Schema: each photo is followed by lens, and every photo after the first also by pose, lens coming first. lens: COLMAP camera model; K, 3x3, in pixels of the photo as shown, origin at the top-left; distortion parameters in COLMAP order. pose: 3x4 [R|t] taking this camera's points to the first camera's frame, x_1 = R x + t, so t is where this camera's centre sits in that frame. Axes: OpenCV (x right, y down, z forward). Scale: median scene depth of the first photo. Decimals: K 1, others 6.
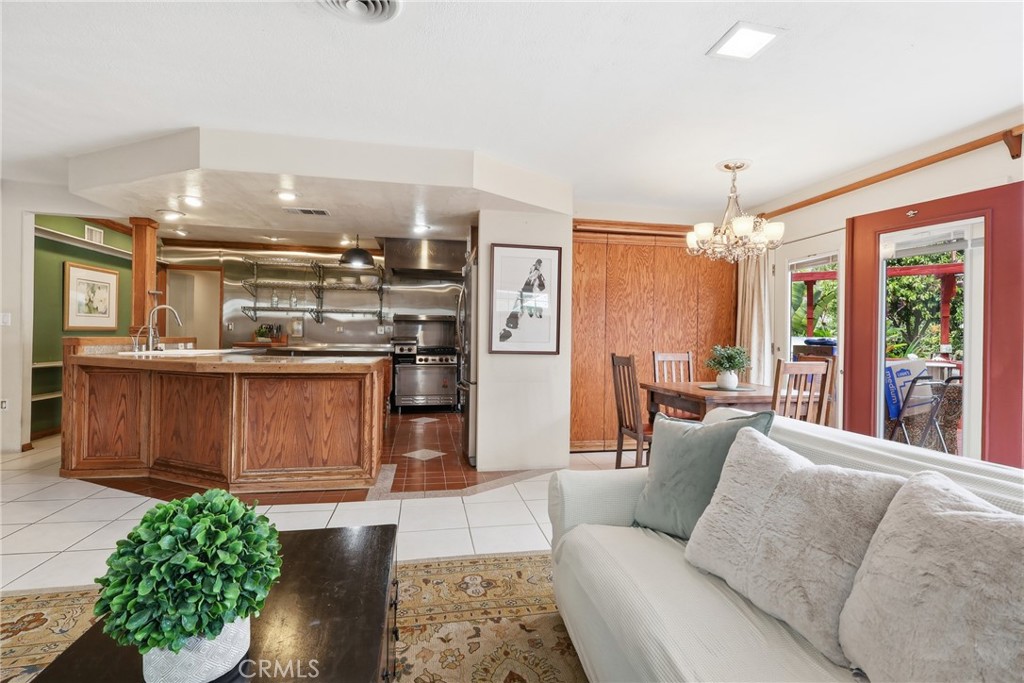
lens RADIAL K [[473.8, 0, 530.4], [0, 473.8, 337.1], [0, 0, 1]] dist [-0.005638, 0.001545]
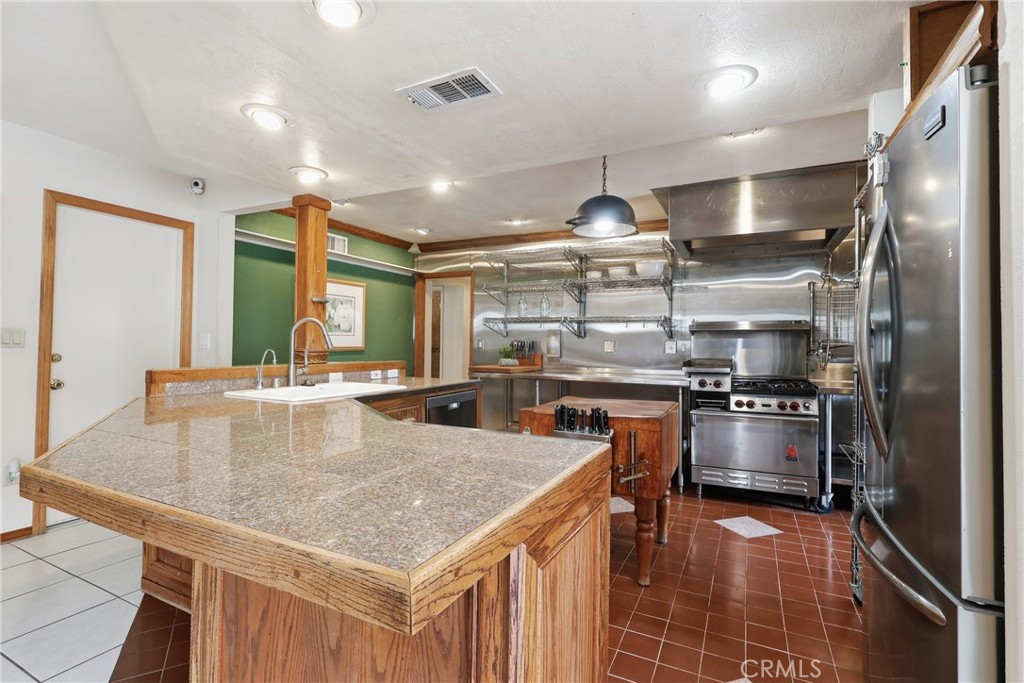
lens RADIAL K [[473.8, 0, 508.7], [0, 473.8, 339.3], [0, 0, 1]] dist [-0.005638, 0.001545]
pose [[0.770710, -0.012600, -0.637061, -0.089412], [0.000479, 0.999816, -0.019196, -0.014985], [0.637186, 0.014489, 0.770574, 0.413704]]
